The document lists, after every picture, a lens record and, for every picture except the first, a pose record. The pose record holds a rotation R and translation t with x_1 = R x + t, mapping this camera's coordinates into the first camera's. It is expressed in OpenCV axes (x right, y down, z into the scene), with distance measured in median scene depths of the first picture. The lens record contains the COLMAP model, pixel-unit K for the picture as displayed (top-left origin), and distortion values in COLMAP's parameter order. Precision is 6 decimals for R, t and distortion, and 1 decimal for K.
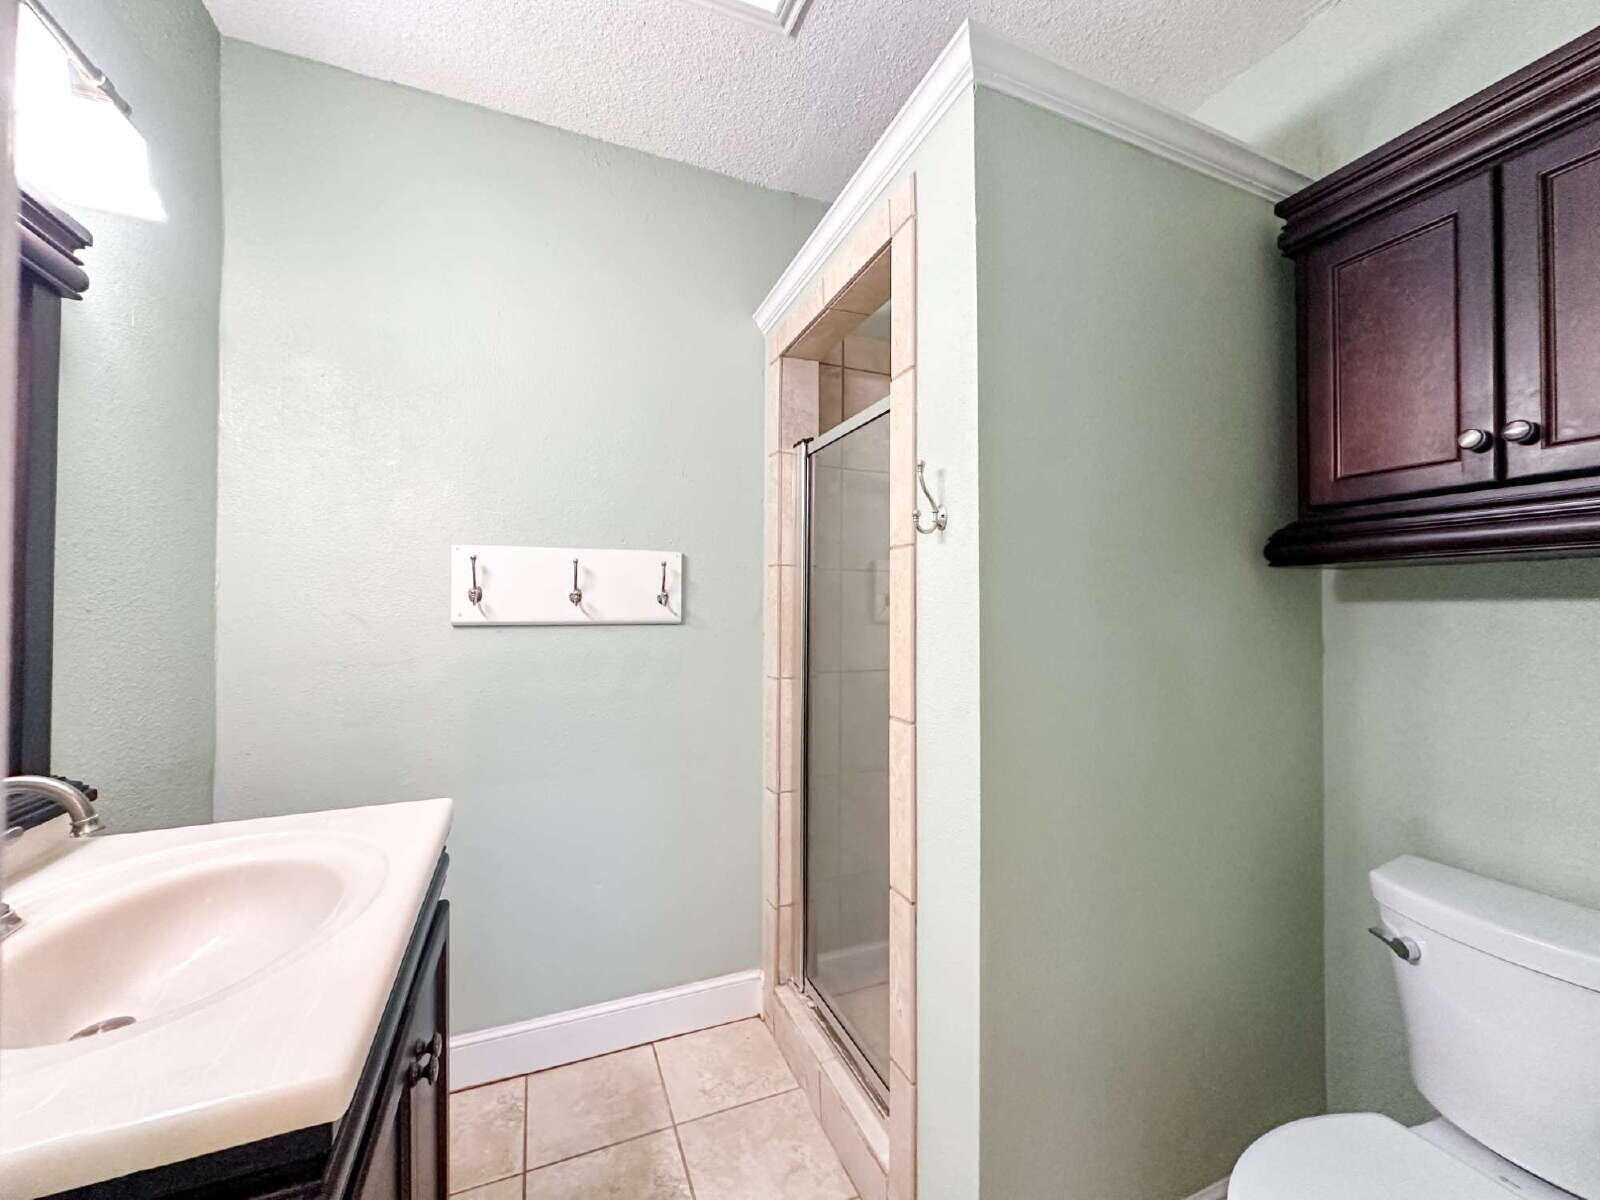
lens RADIAL K [[636.9, 0, 801.7], [0, 636.9, 599.3], [0, 0, 1]] dist [-0.005563, 0.000588]
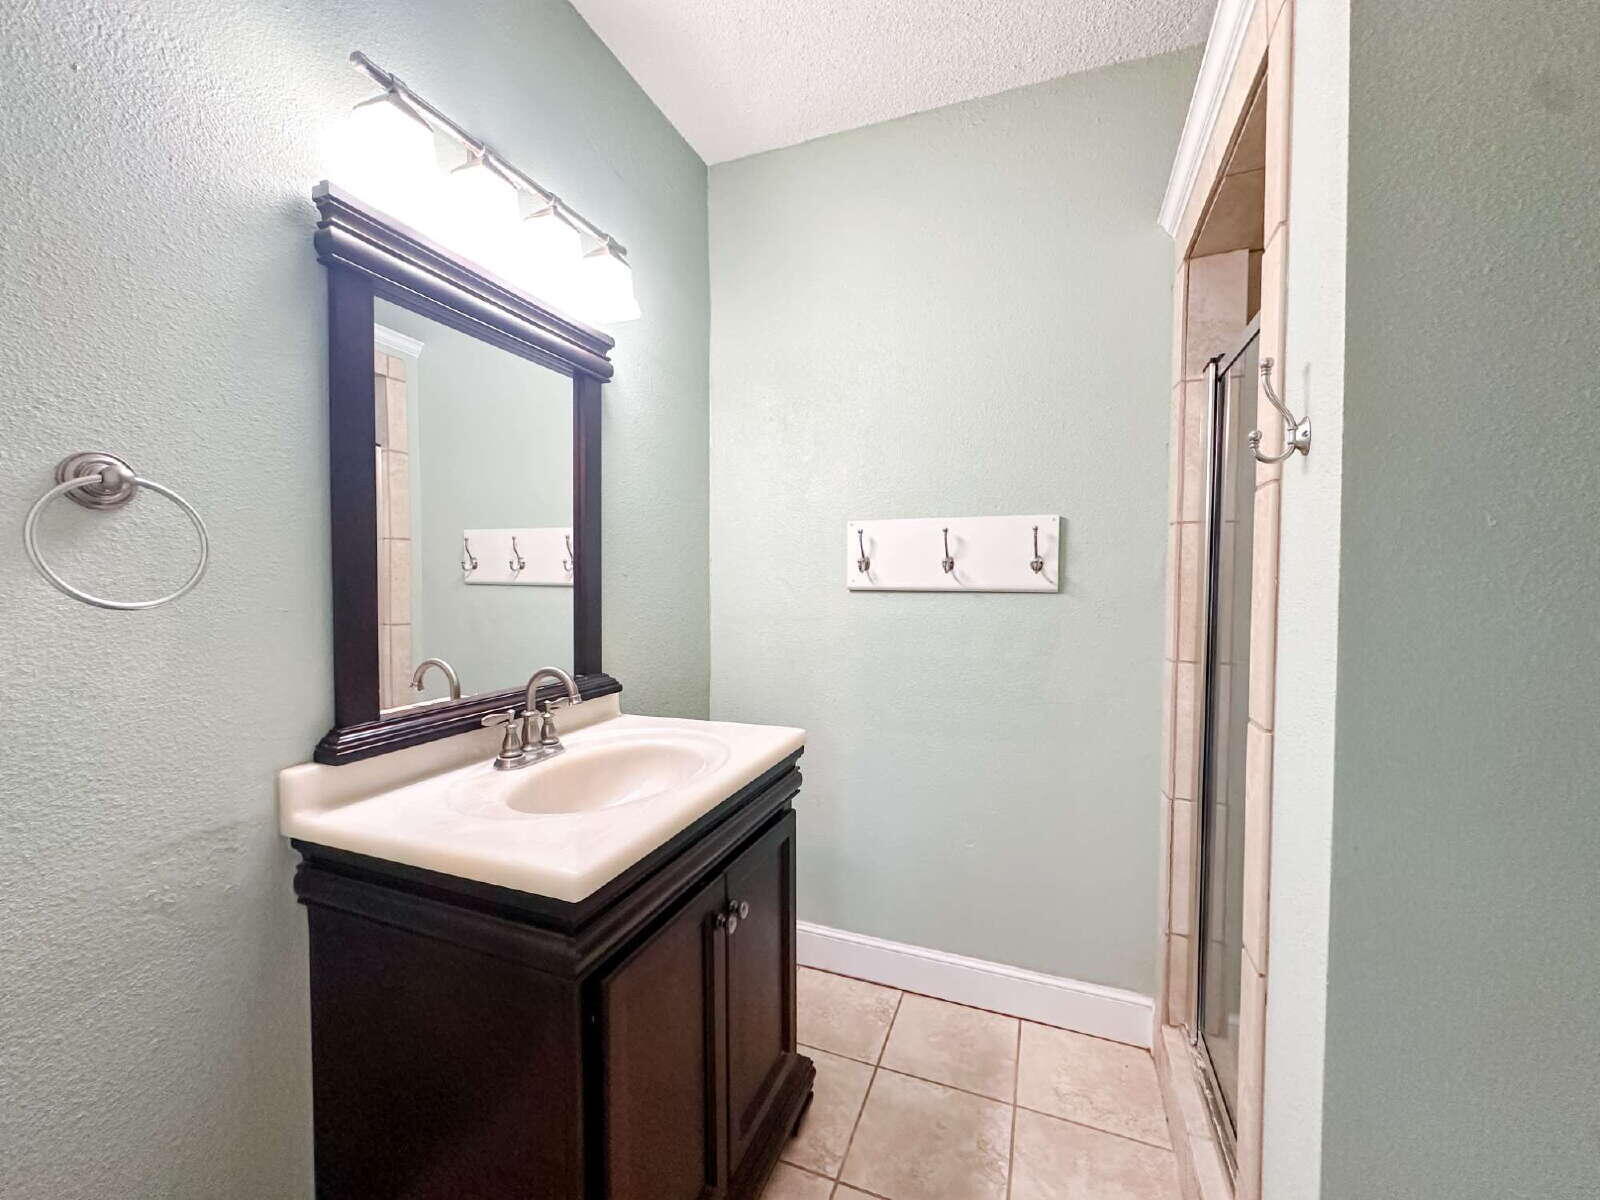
lens RADIAL K [[636.9, 0, 801.7], [0, 636.9, 599.3], [0, 0, 1]] dist [-0.005563, 0.000588]
pose [[0.719097, 0.023719, -0.694505, 0.202477], [0.005635, 0.999185, 0.039958, 0.010286], [0.694887, -0.032647, 0.718378, 0.088199]]
